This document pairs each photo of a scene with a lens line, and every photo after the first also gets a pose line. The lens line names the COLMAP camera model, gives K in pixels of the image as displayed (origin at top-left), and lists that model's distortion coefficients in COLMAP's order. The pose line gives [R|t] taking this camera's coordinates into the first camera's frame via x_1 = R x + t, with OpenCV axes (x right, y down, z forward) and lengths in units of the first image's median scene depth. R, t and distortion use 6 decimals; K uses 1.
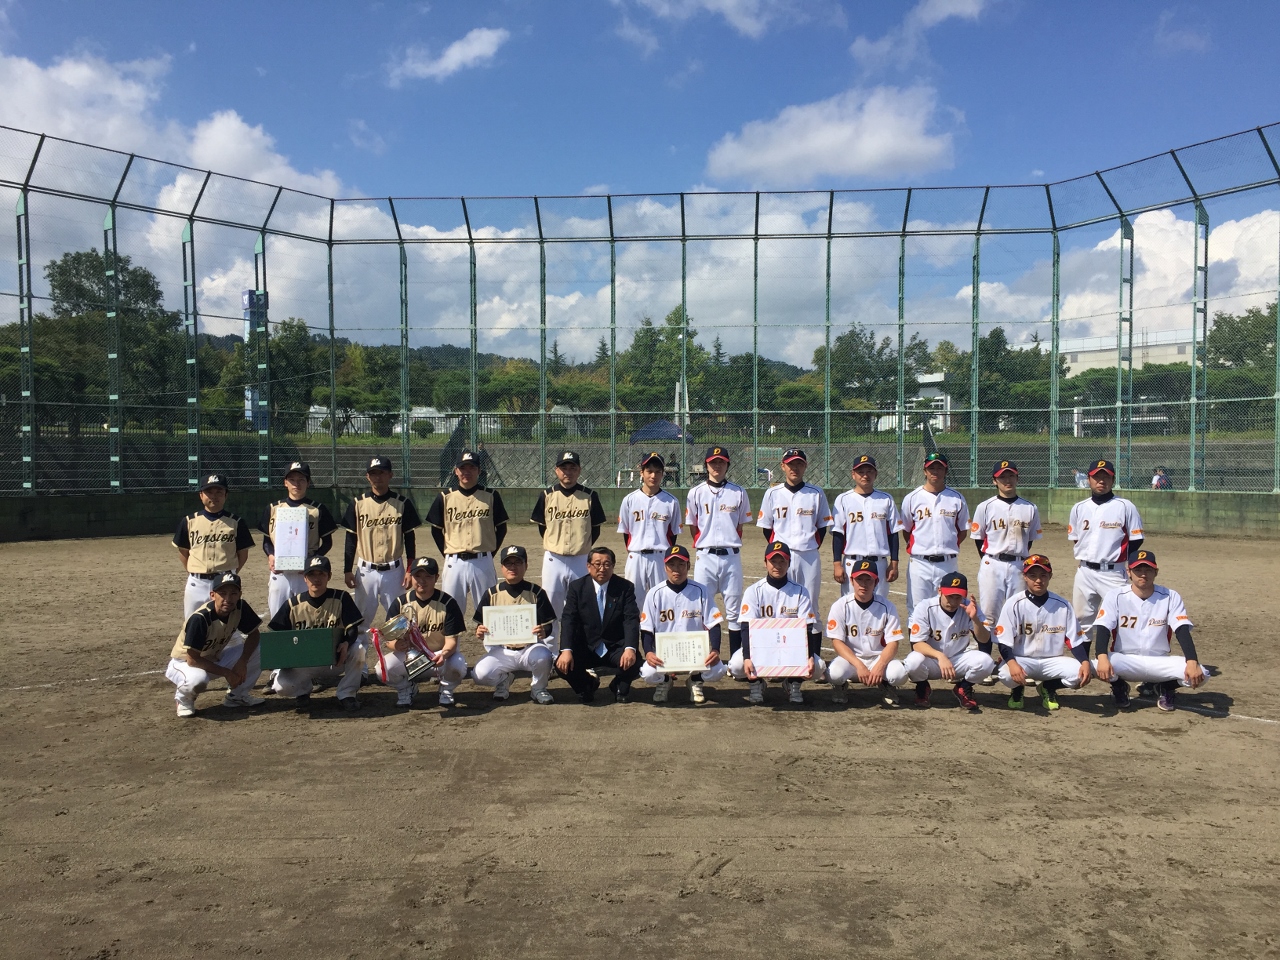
lens RADIAL K [[1087.0, 0, 639.0], [0, 1087.0, 474.7], [0, 0, 1]] dist [0.075760, -0.102899]
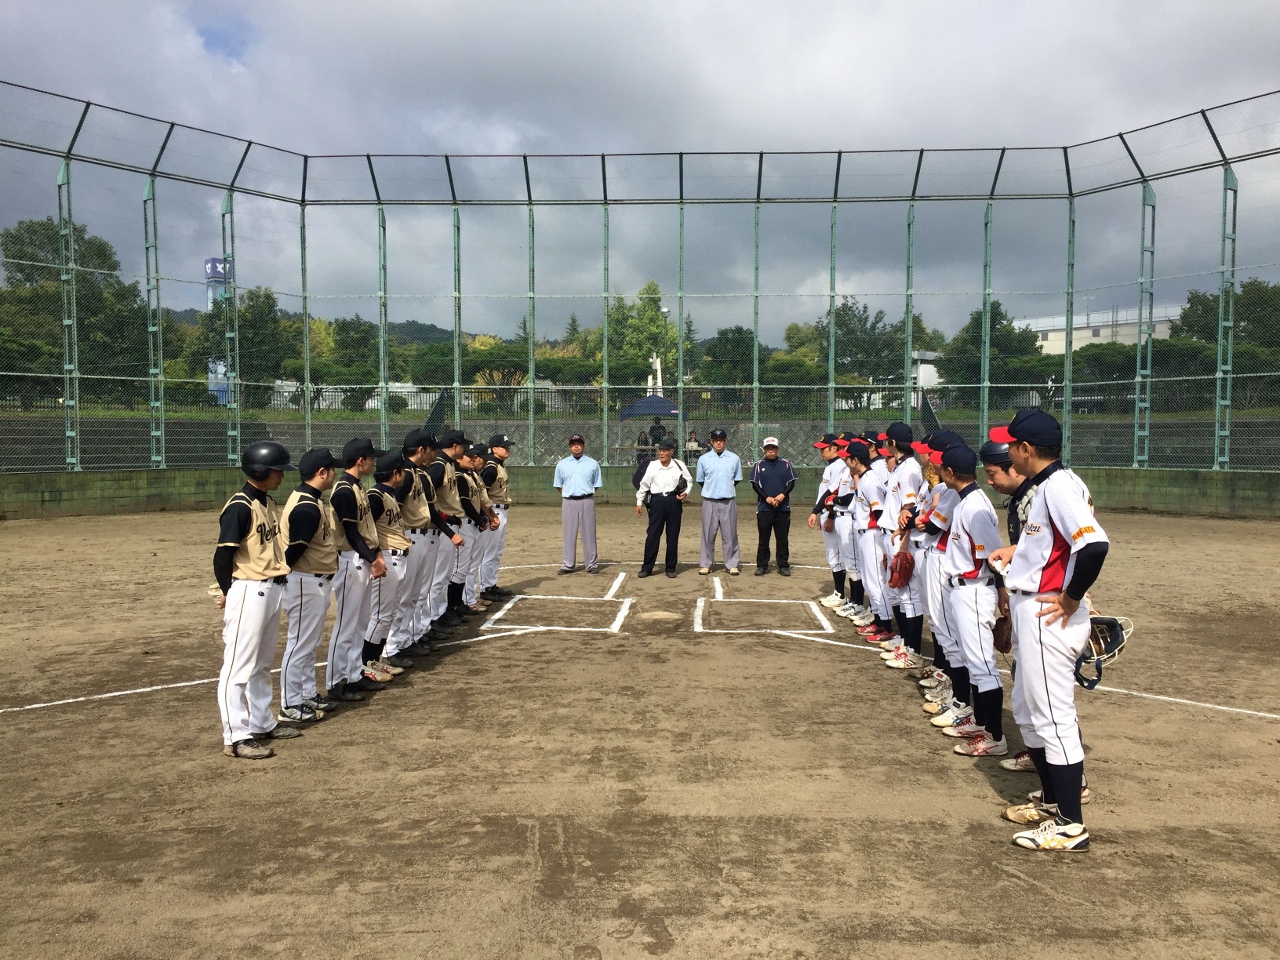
lens RADIAL K [[1087.0, 0, 640.0], [0, 1087.0, 469.9], [0, 0, 1]] dist [0.075760, -0.102899]
pose [[0.999470, 0.001281, 0.032533, -0.028135], [-0.001806, 0.999869, 0.016110, 0.000243], [-0.032508, -0.016160, 0.999341, 0.059553]]
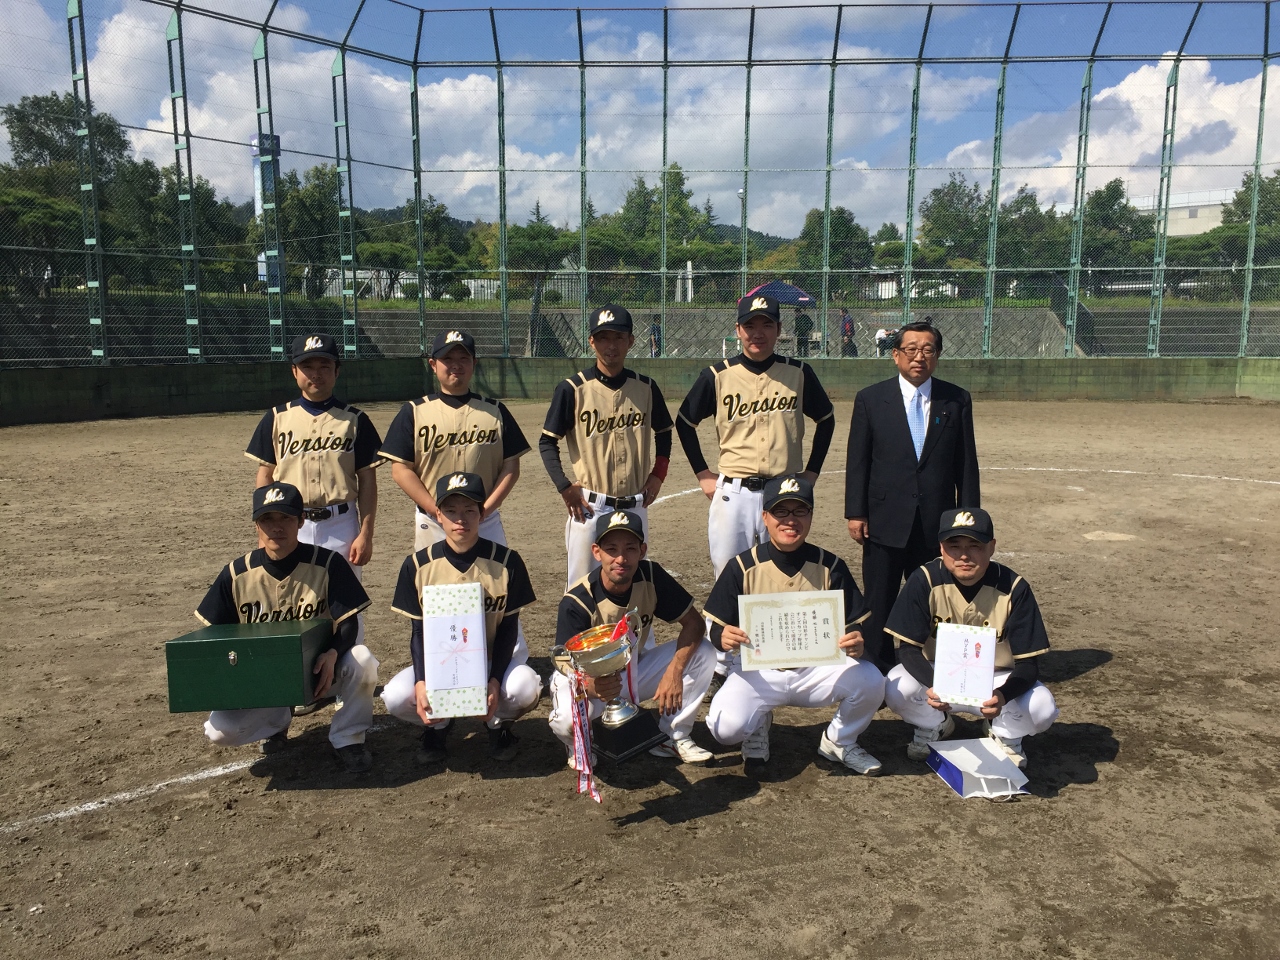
lens RADIAL K [[1087.0, 0, 635.5], [0, 1087.0, 483.5], [0, 0, 1]] dist [0.075760, -0.102899]
pose [[0.999445, -0.002150, 0.033247, -0.160493], [-0.002091, 0.991900, 0.127003, 0.001122], [-0.033251, -0.127002, 0.991345, 0.126932]]
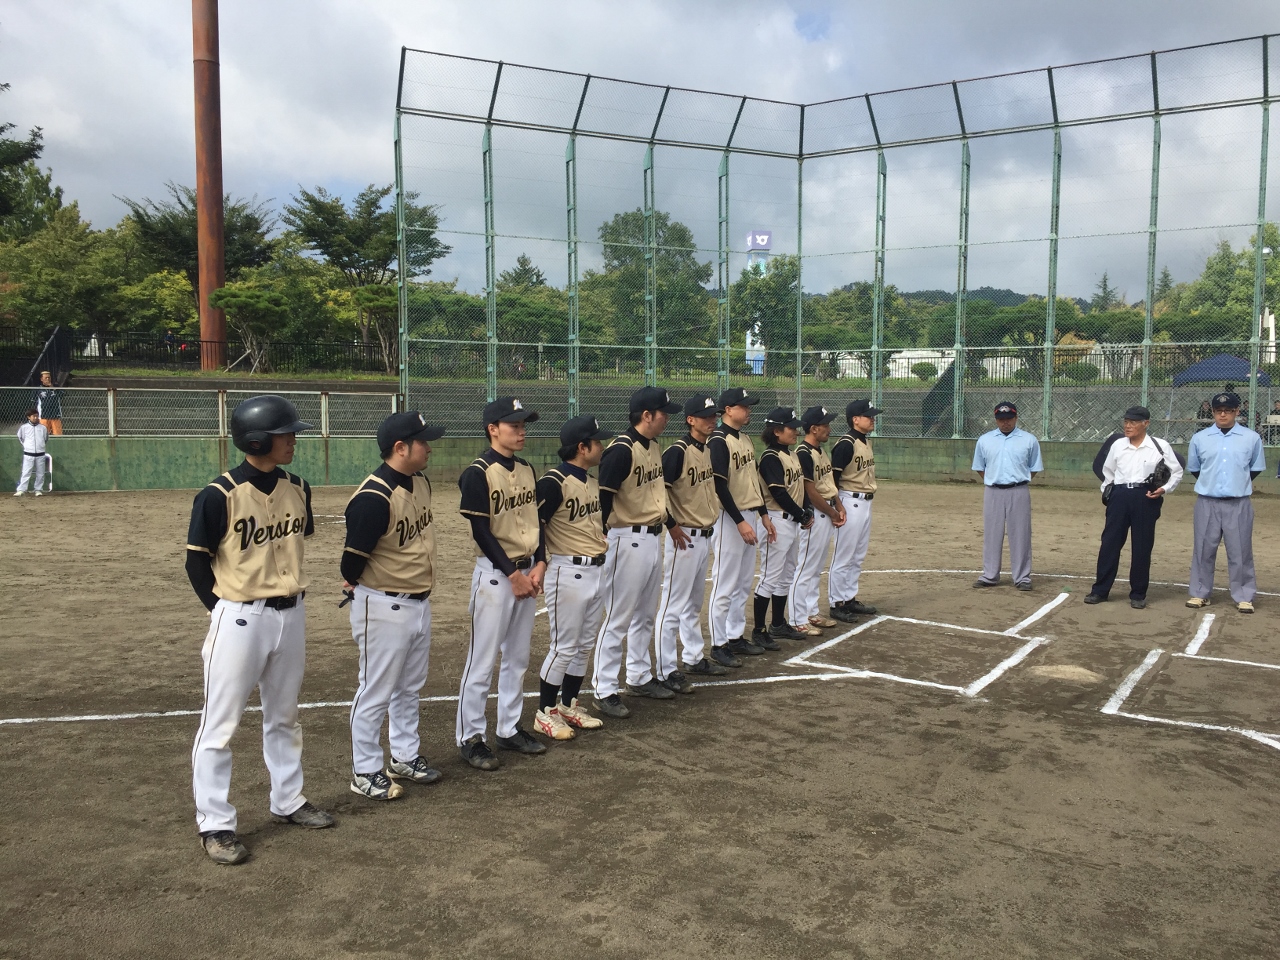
lens RADIAL K [[1087.0, 0, 641.3], [0, 1087.0, 466.9], [0, 0, 1]] dist [0.075760, -0.102899]
pose [[0.888475, 0.035303, -0.457565, 0.018801], [-0.016503, 0.998850, 0.045021, -0.000114], [0.458628, -0.032448, 0.888036, 0.171278]]
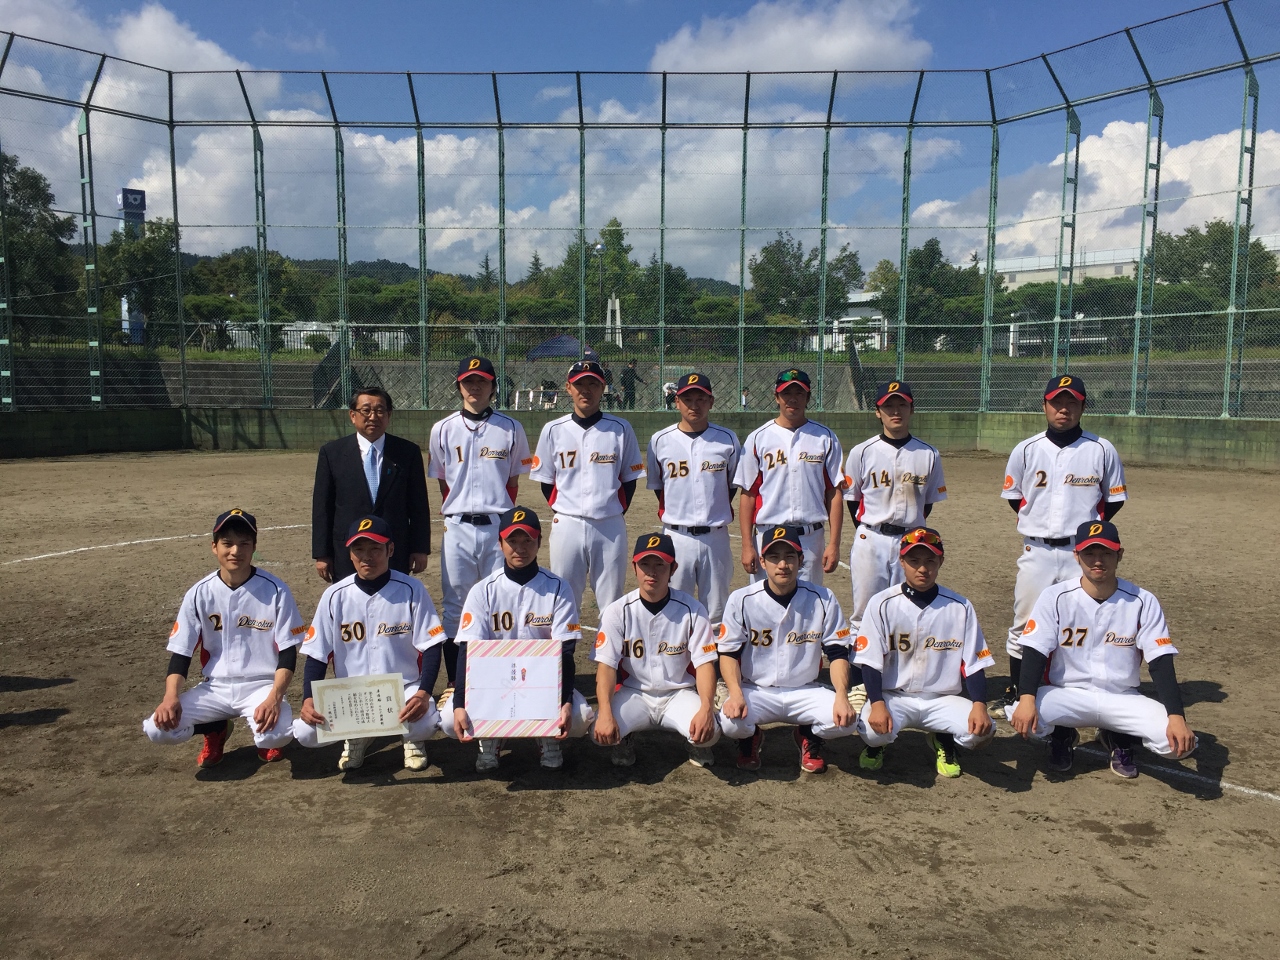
lens RADIAL K [[1087.0, 0, 637.8], [0, 1087.0, 476.9], [0, 0, 1]] dist [0.075760, -0.102899]
pose [[0.998652, 0.000385, 0.051904, 0.045848], [-0.004286, 0.997169, 0.075071, -0.001147], [-0.051728, -0.075192, 0.995827, 0.110227]]
